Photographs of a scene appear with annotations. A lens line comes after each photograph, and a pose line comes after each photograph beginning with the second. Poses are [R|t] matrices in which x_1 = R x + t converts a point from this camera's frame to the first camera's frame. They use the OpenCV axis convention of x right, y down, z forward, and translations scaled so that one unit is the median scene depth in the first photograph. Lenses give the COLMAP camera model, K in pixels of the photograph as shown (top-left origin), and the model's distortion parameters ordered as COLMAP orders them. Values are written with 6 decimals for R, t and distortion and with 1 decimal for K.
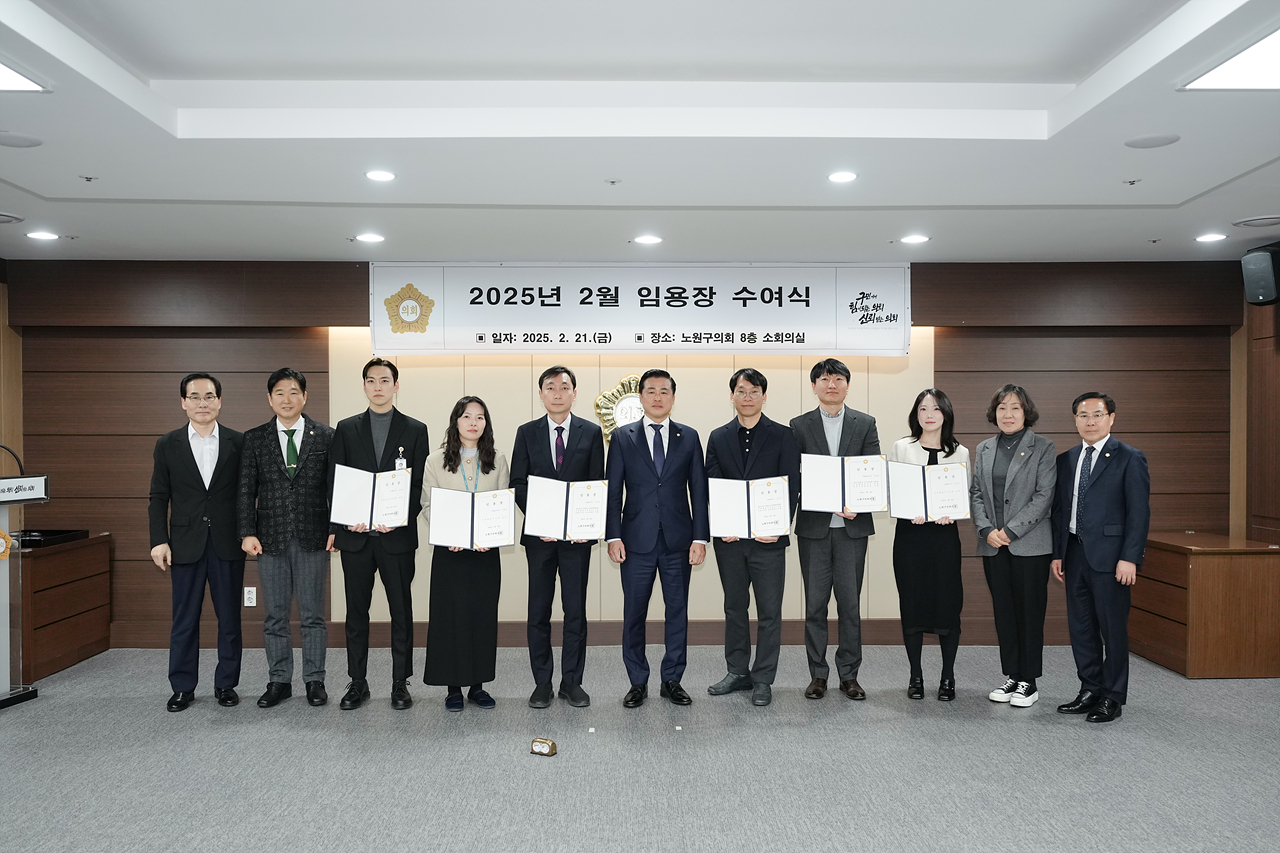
lens RADIAL K [[1065.2, 0, 639.1], [0, 1065.2, 434.2], [0, 0, 1]] dist [-0.008587, 0.003729]
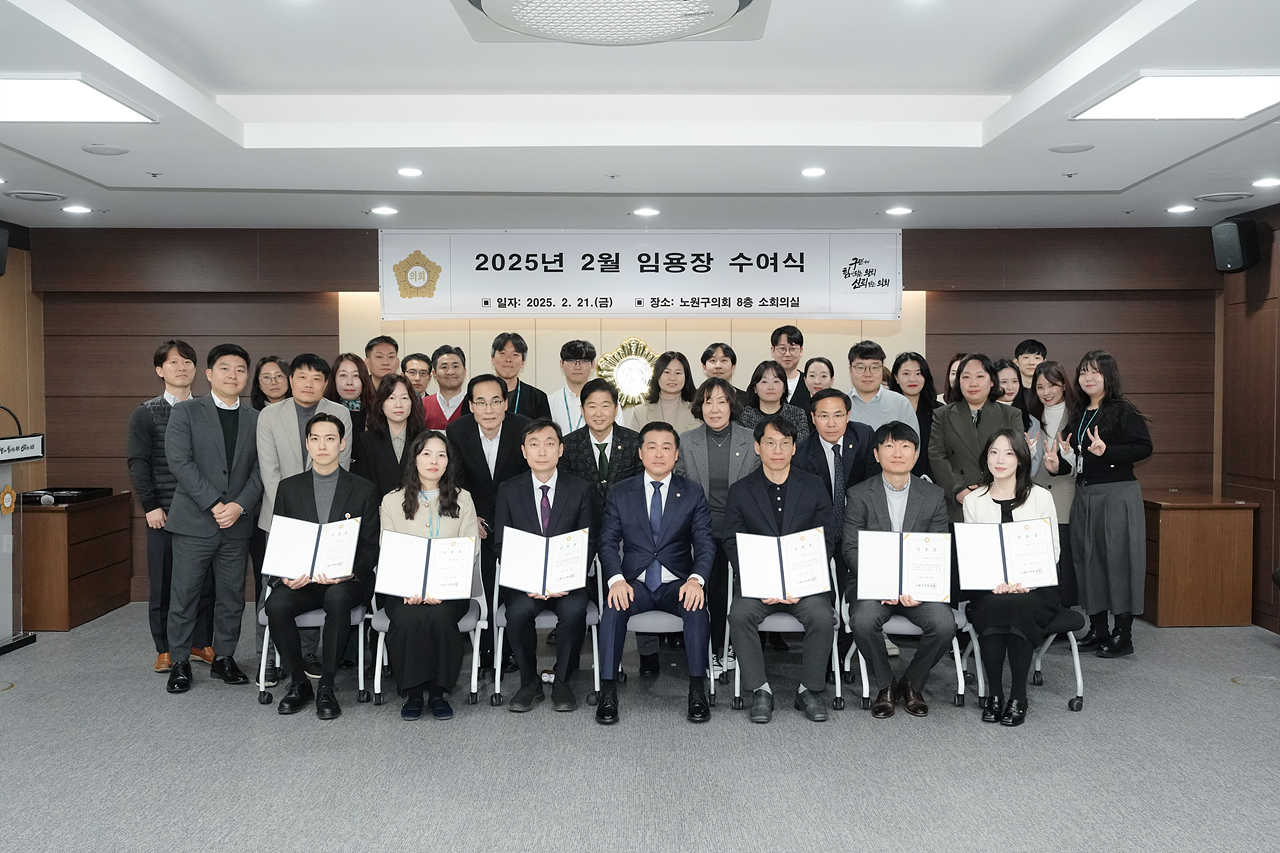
lens RADIAL K [[1201.8, 0, 636.0], [0, 1201.8, 430.7], [0, 0, 1]] dist [-0.002474, 0.000000]
pose [[0.999970, -0.000275, -0.007720, 0.006145], [0.000525, 0.999473, 0.032455, -0.003753], [0.007707, -0.032458, 0.999443, -0.172089]]
